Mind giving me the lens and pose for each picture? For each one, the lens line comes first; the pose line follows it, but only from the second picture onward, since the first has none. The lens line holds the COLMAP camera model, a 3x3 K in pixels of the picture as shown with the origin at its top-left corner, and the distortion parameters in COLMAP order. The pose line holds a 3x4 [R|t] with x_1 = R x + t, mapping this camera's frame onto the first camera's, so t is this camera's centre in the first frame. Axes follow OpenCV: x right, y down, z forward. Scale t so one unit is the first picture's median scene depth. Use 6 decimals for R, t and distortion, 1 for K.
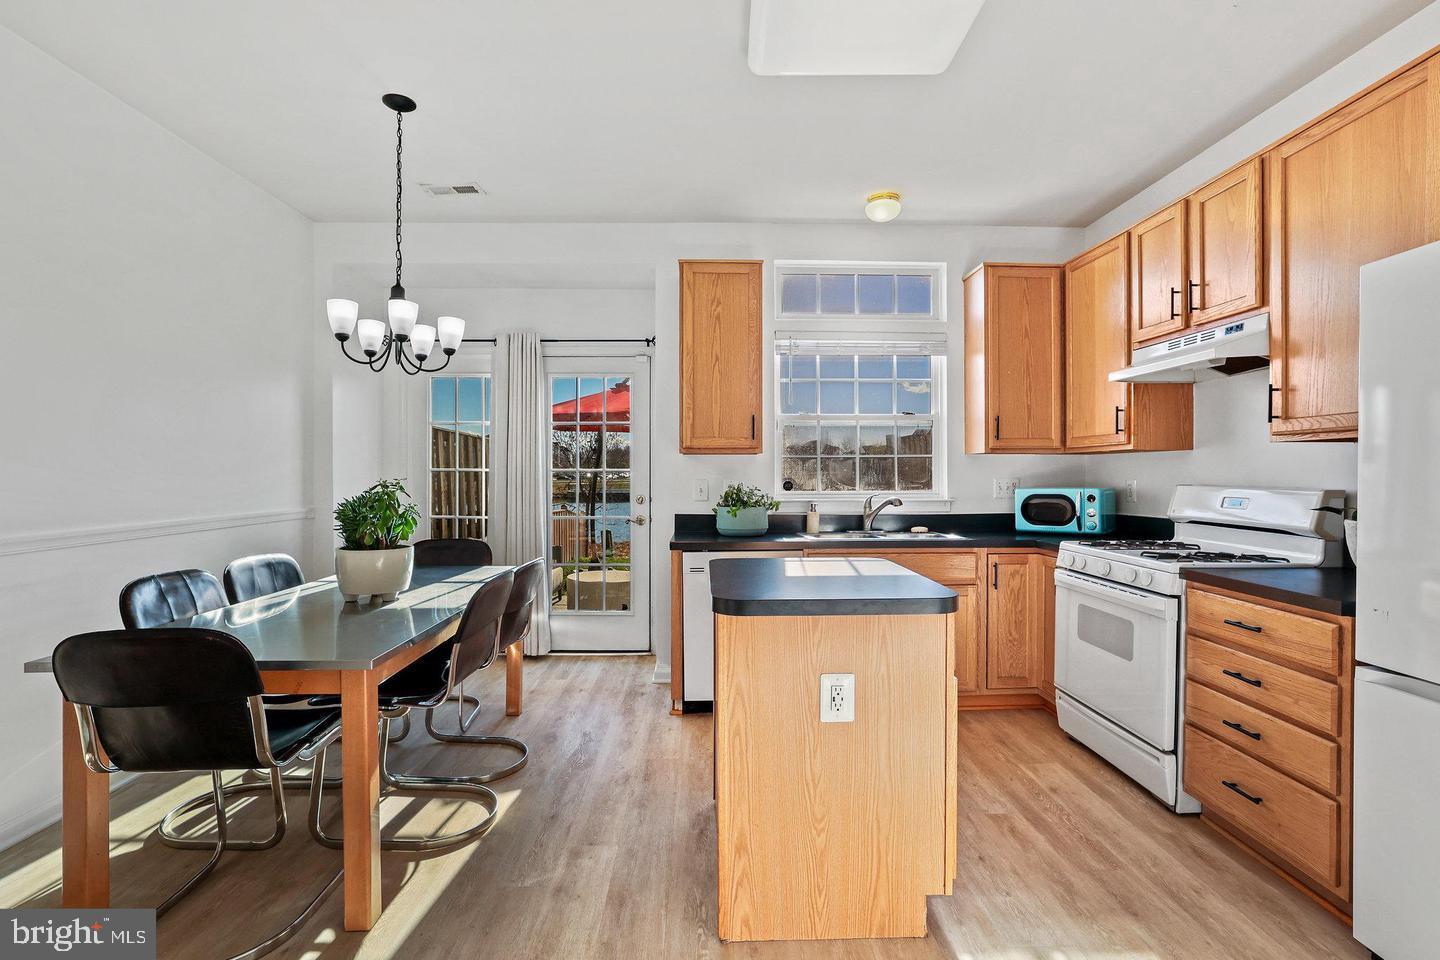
lens RADIAL K [[665.3, 0, 721.0], [0, 665.3, 473.8], [0, 0, 1]] dist [-0.037283, 0.015006]
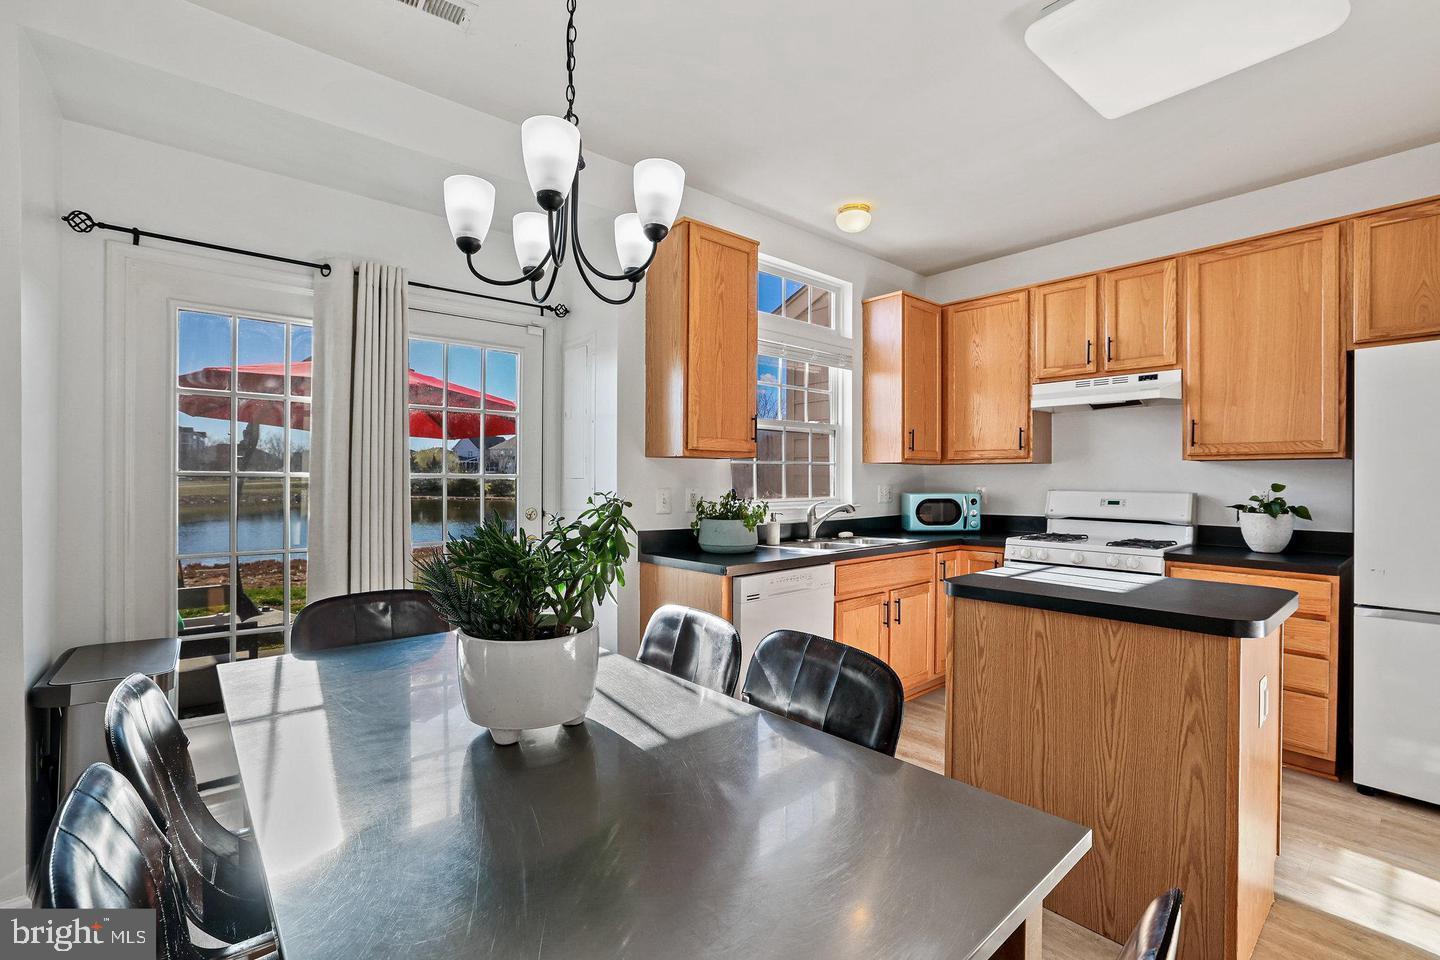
lens RADIAL K [[640.4, 0, 720.4], [0, 640.4, 479.0], [0, 0, 1]] dist [-0.040934, 0.014655]
pose [[0.773930, 0.001591, 0.633269, -0.561857], [-0.002353, 0.999997, 0.000364, -0.003898], [-0.633267, -0.001772, 0.773931, 0.399421]]
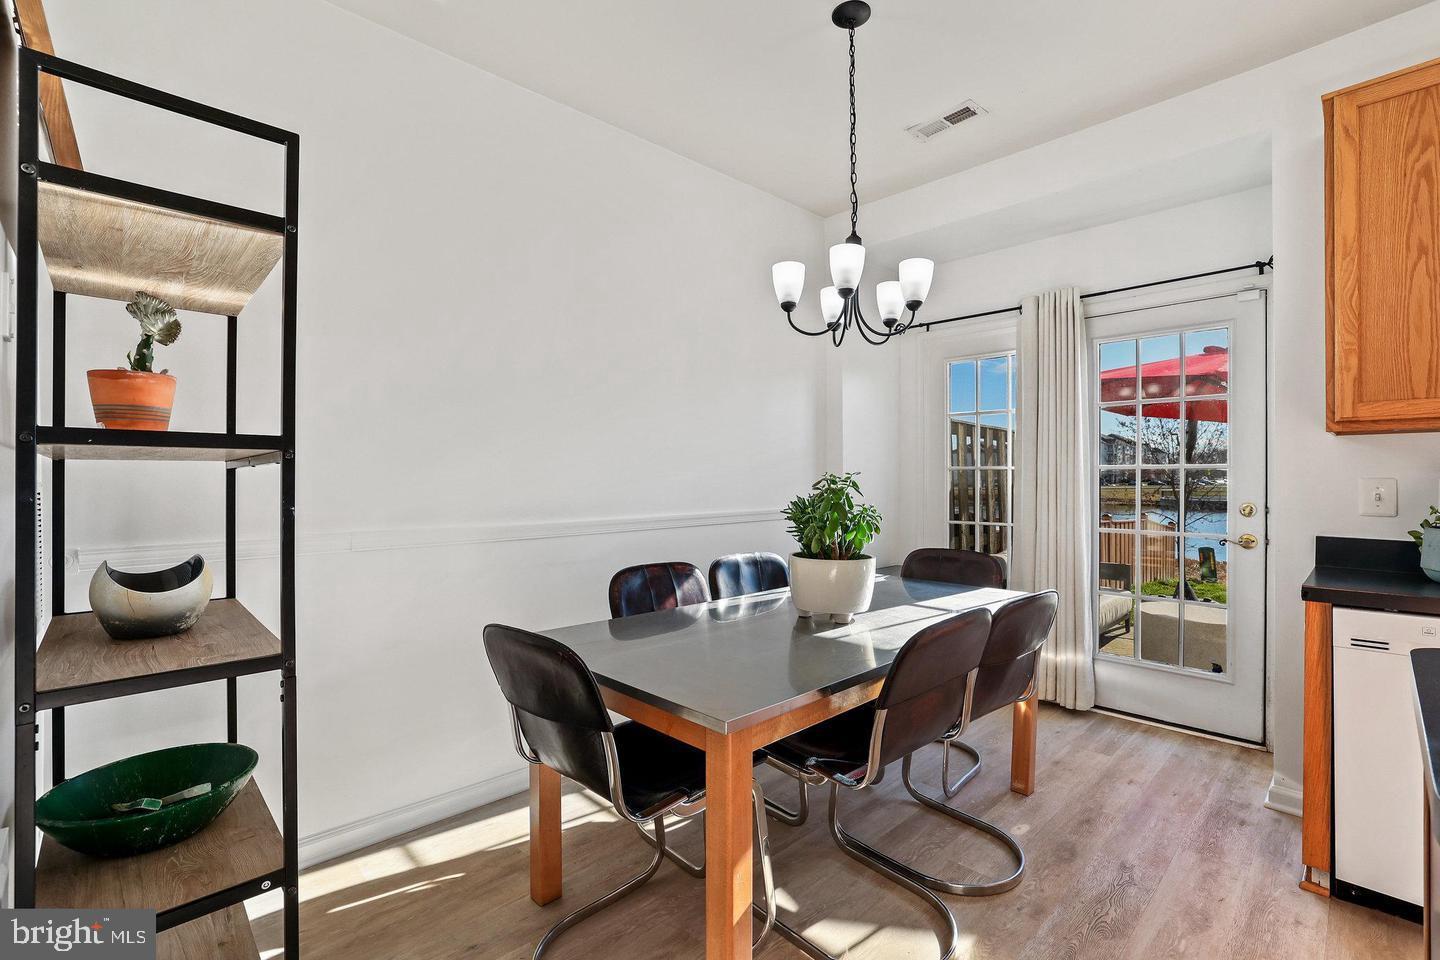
lens RADIAL K [[640.4, 0, 720.1], [0, 640.4, 477.7], [0, 0, 1]] dist [-0.040934, 0.014655]
pose [[0.669159, 0.000640, -0.743119, -0.013094], [-0.001308, 0.999999, -0.000317, 0.010340], [0.743118, 0.001184, 0.669159, 0.269397]]
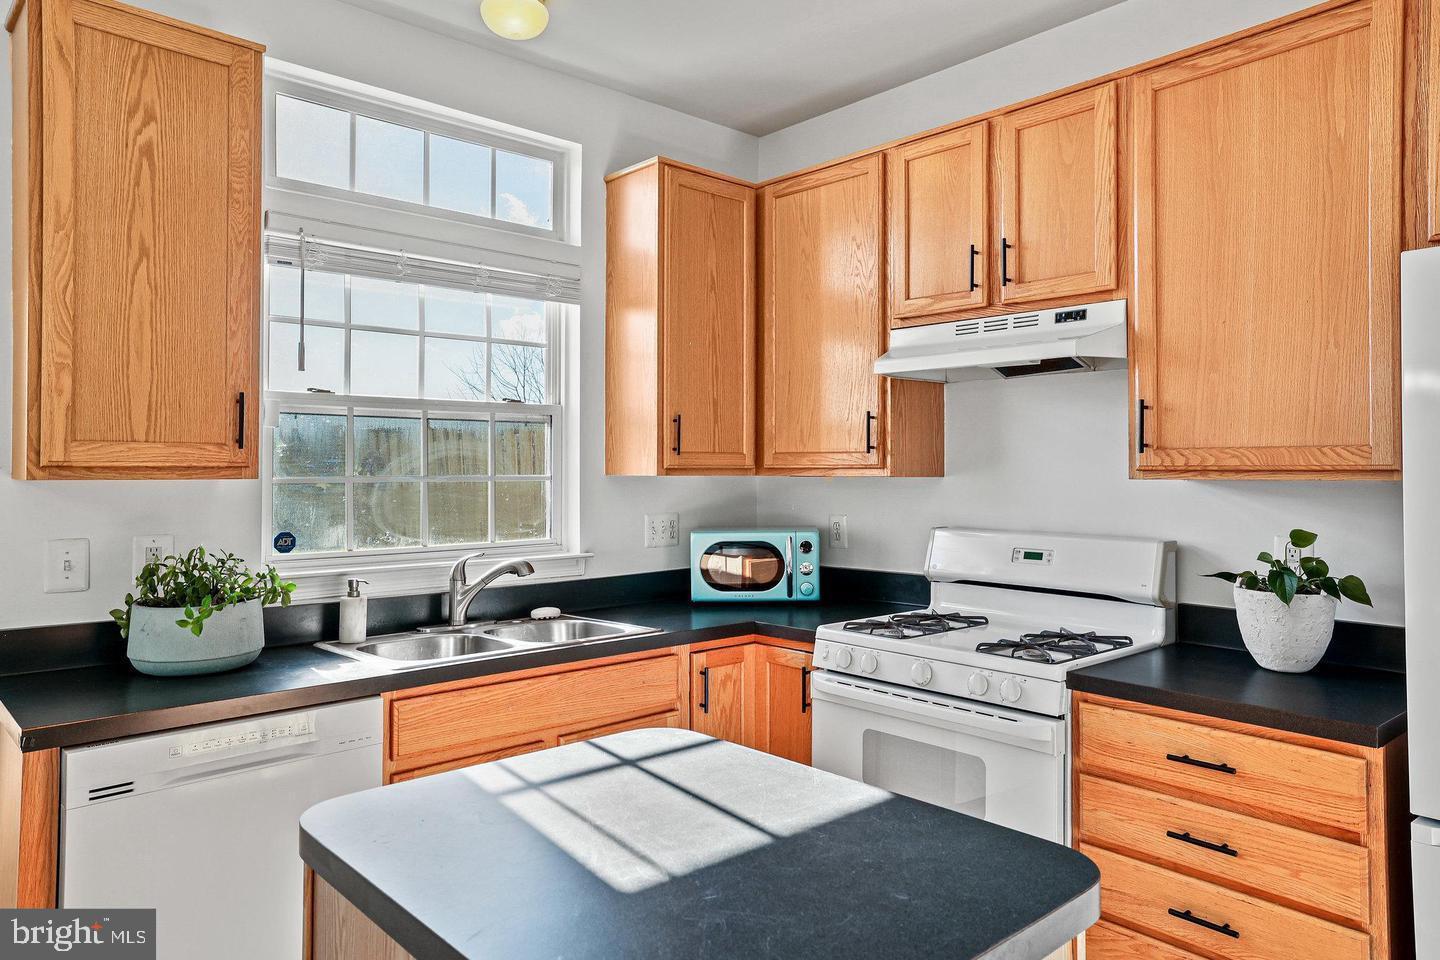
lens RADIAL K [[954.7, 0, 718.0], [0, 954.7, 450.8], [0, 0, 1]] dist [-0.004950, 0.025079]
pose [[0.758854, 0.014006, 0.651110, -0.130078], [-0.000694, 0.999786, -0.020698, -0.039891], [-0.651260, 0.015255, 0.758701, 0.344213]]
